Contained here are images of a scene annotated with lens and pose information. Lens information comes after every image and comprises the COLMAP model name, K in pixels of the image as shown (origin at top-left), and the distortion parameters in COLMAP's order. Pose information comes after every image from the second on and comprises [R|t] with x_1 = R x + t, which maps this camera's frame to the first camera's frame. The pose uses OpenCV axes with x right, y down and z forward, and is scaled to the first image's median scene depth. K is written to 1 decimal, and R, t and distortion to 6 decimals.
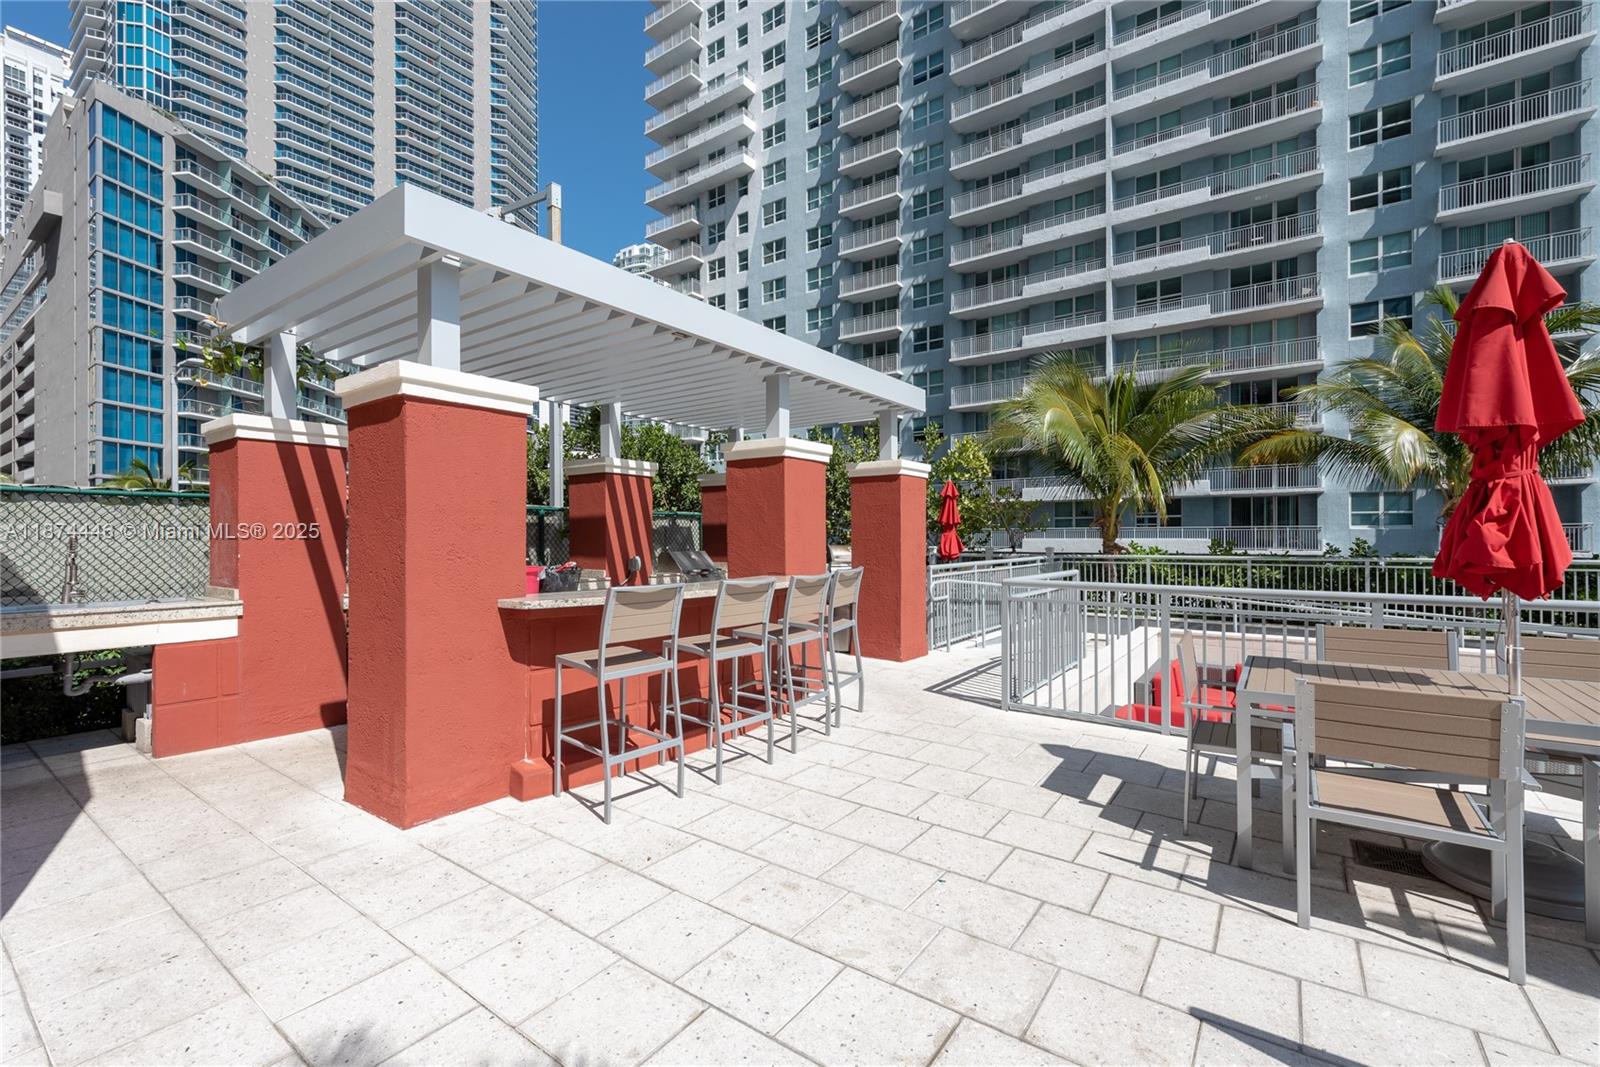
lens RADIAL K [[683.6, 0, 800.0], [0, 683.6, 533.5], [0, 0, 1]] dist [0.010655, -0.004817]
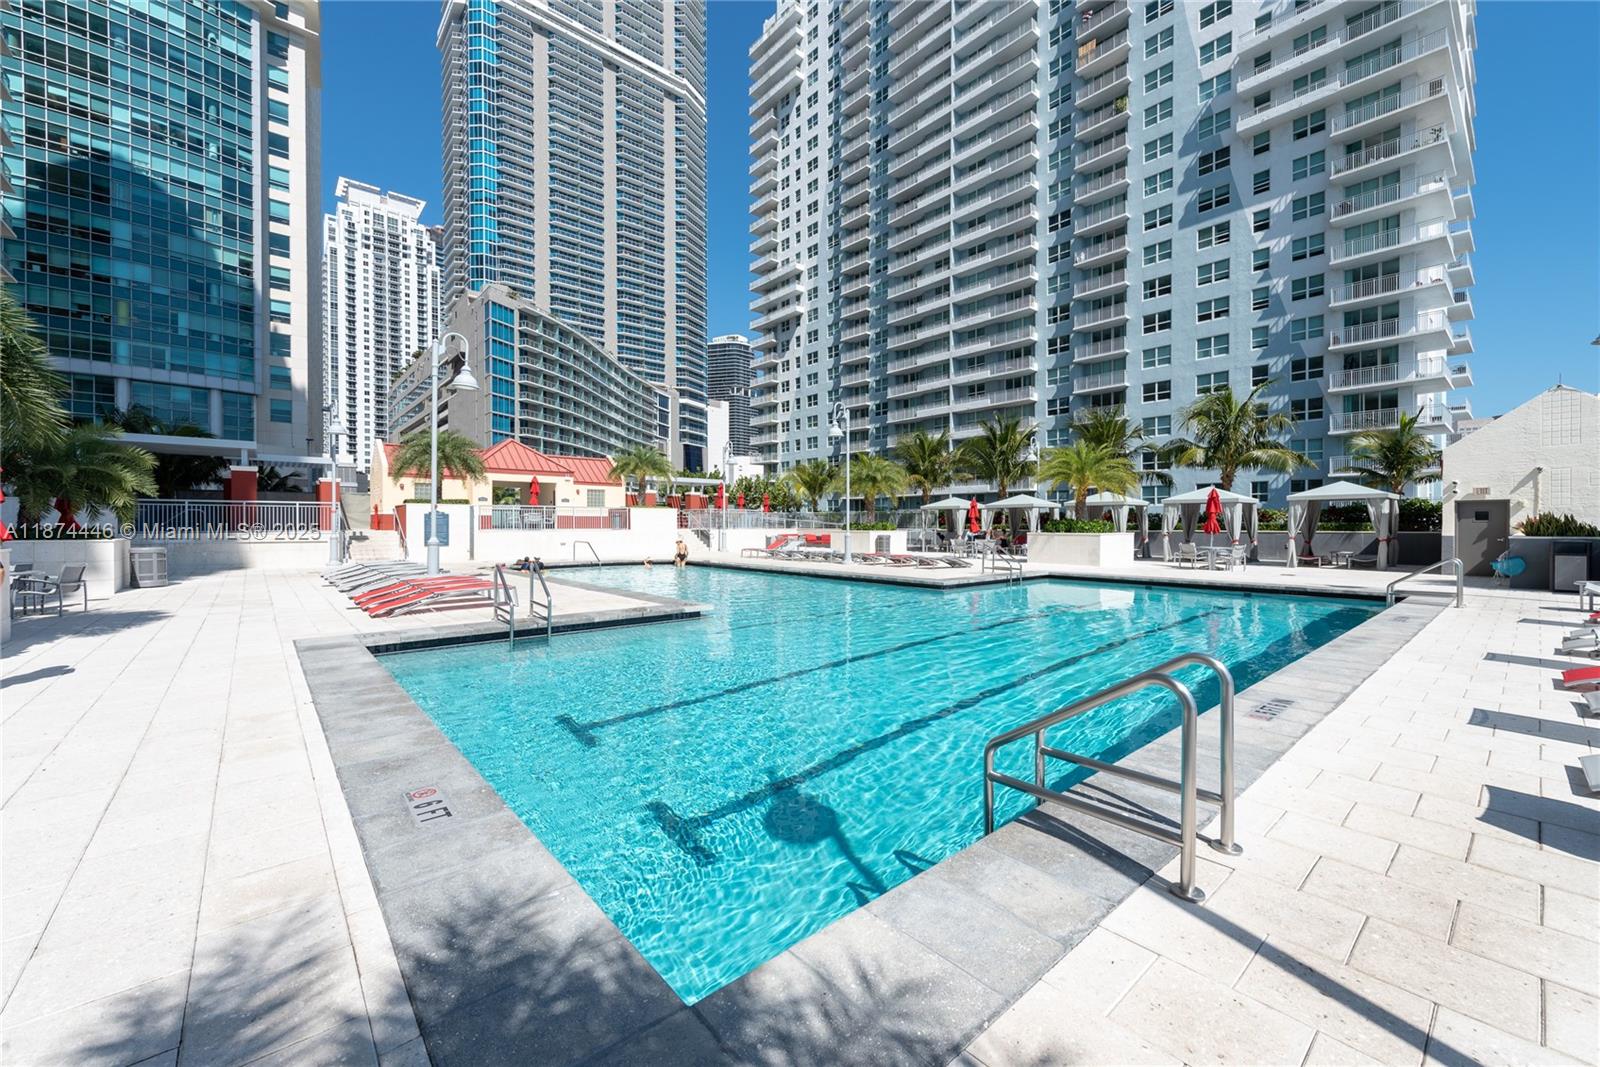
lens RADIAL K [[627.6, 0, 793.3], [0, 627.6, 523.7], [0, 0, 1]] dist [0.016041, -0.006052]
pose [[0.969744, 0.003256, -0.244101, 0.314764], [-0.002719, 0.999993, 0.002534, 0.021709], [0.244107, -0.001794, 0.969747, -0.615382]]
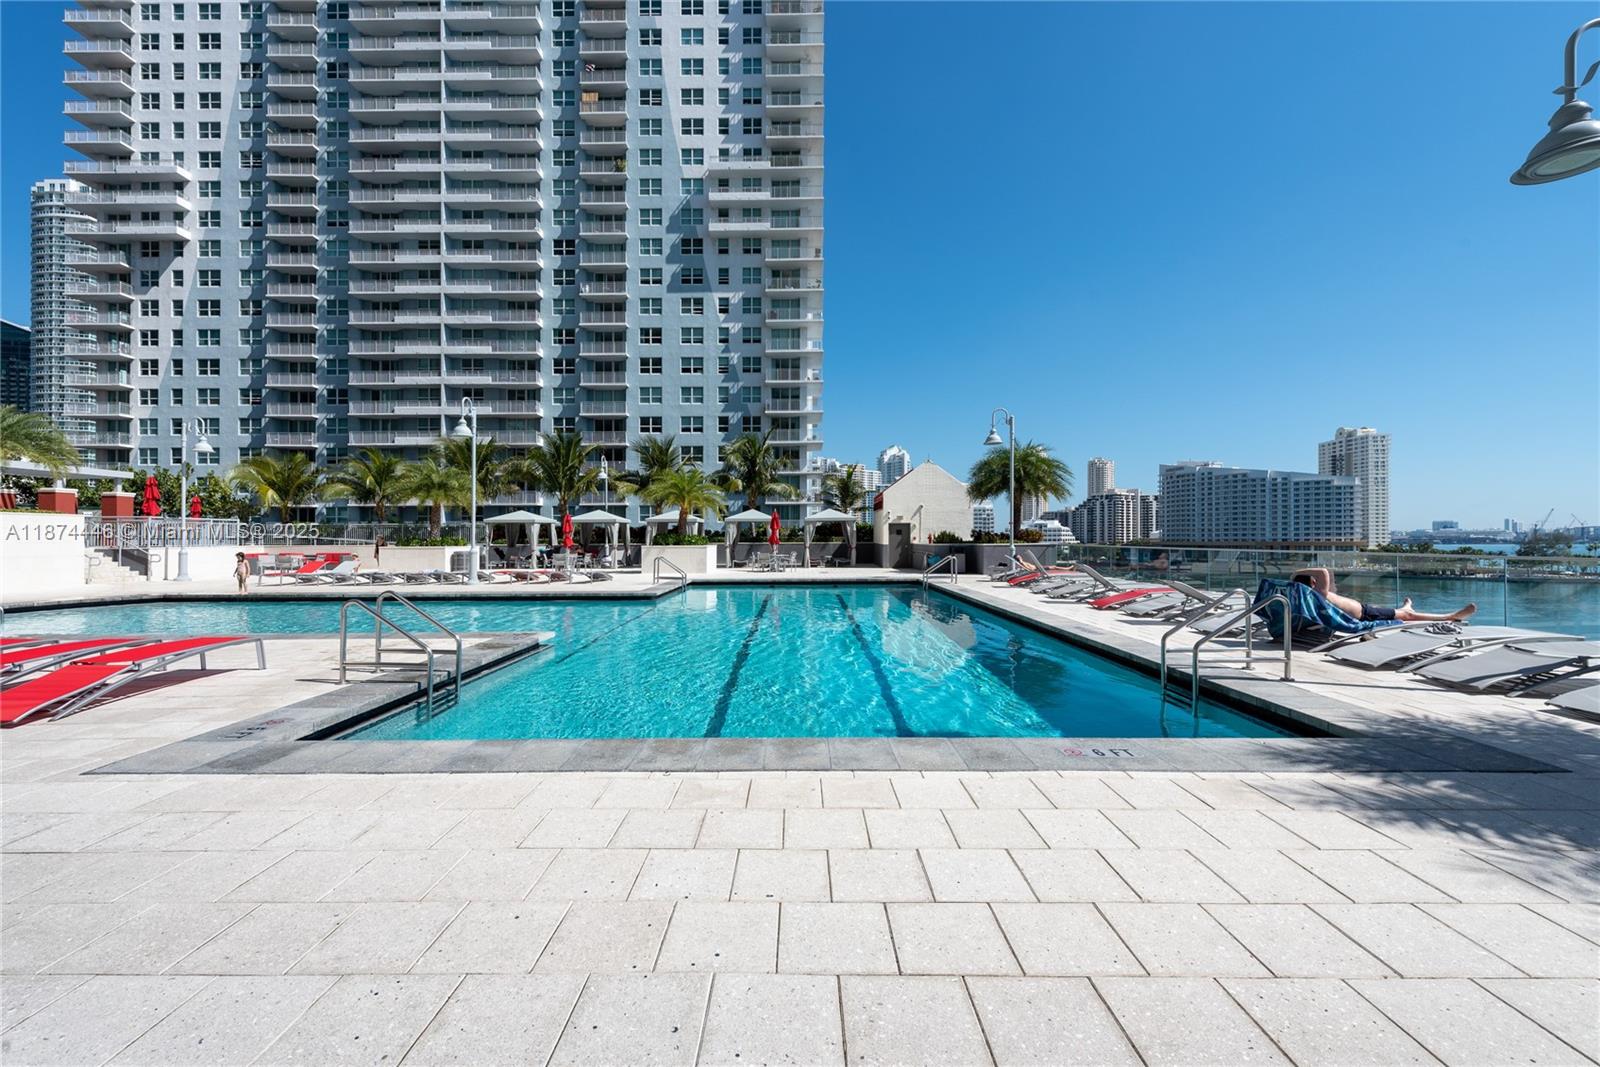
lens RADIAL K [[627.7, 0, 795.5], [0, 627.7, 533.1], [0, 0, 1]] dist [0.012181, -0.004086]
pose [[0.817759, 0.006111, 0.575529, 0.180276], [-0.001400, 0.999962, -0.008630, 0.022919], [-0.575560, 0.006252, 0.817736, -0.606166]]
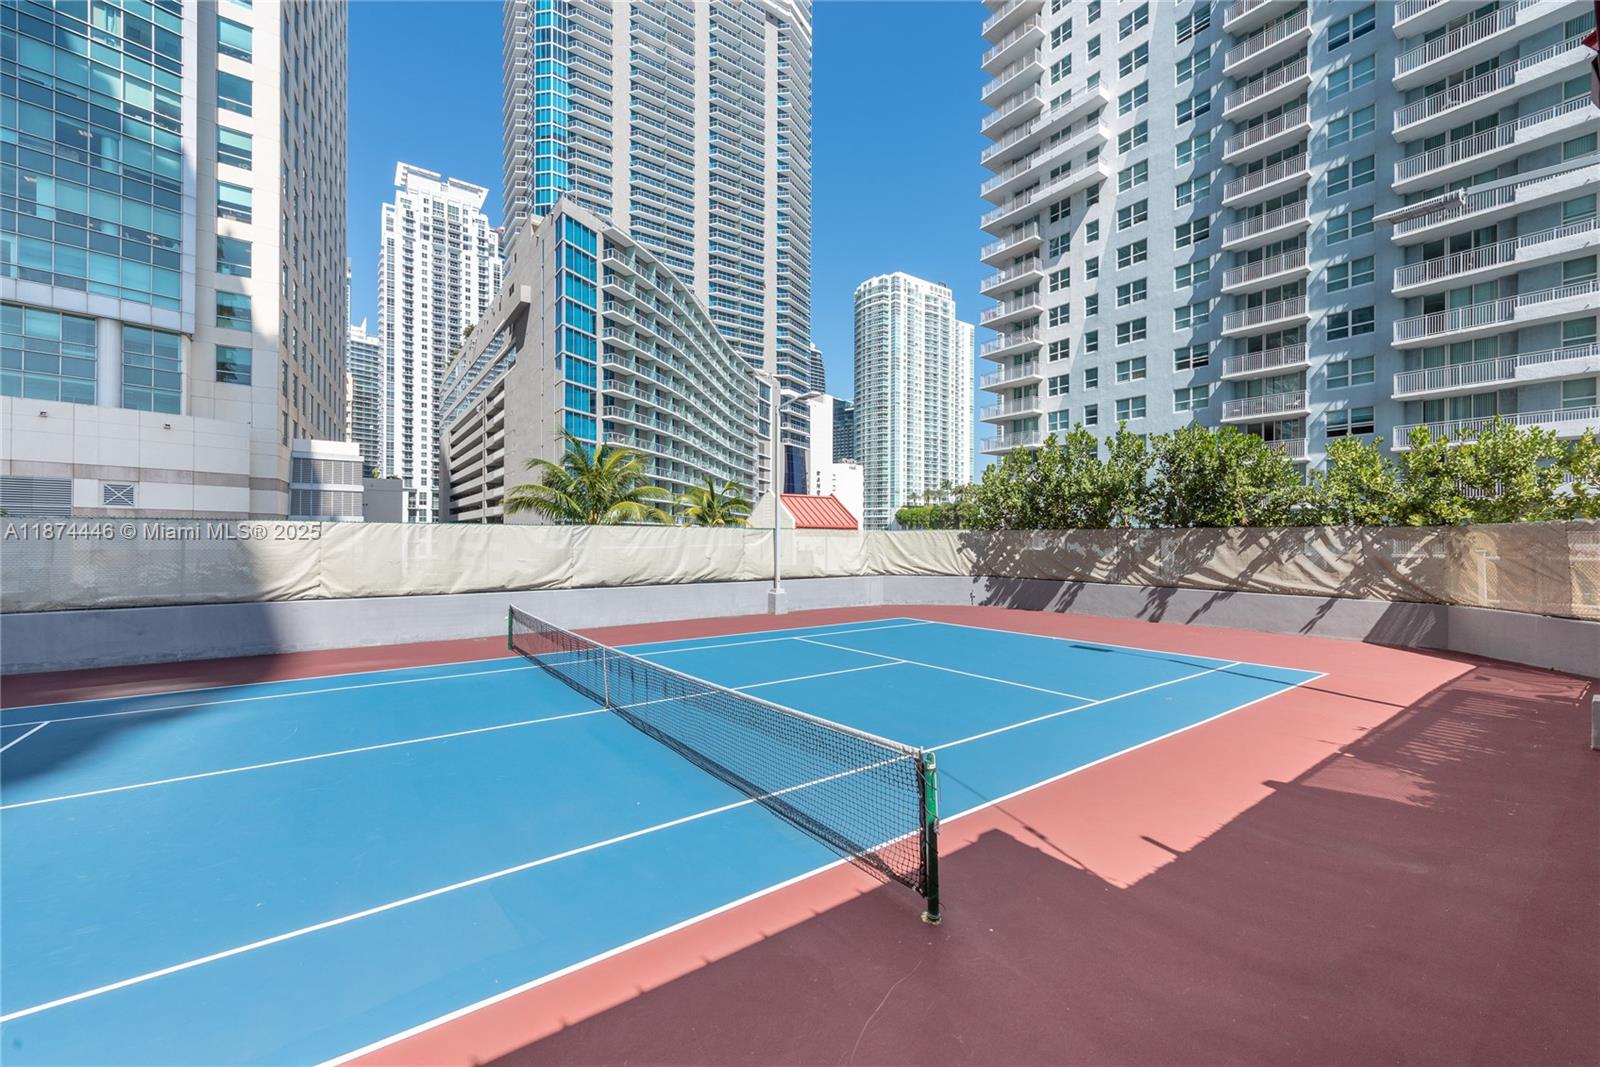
lens RADIAL K [[627.7, 0, 795.5], [0, 627.7, 533.1], [0, 0, 1]] dist [0.012181, -0.004086]
pose [[0.947965, 0.003805, -0.318351, -0.204462], [-0.005881, 0.999967, -0.005562, 0.002347], [0.318319, 0.007145, 0.947957, -0.024787]]
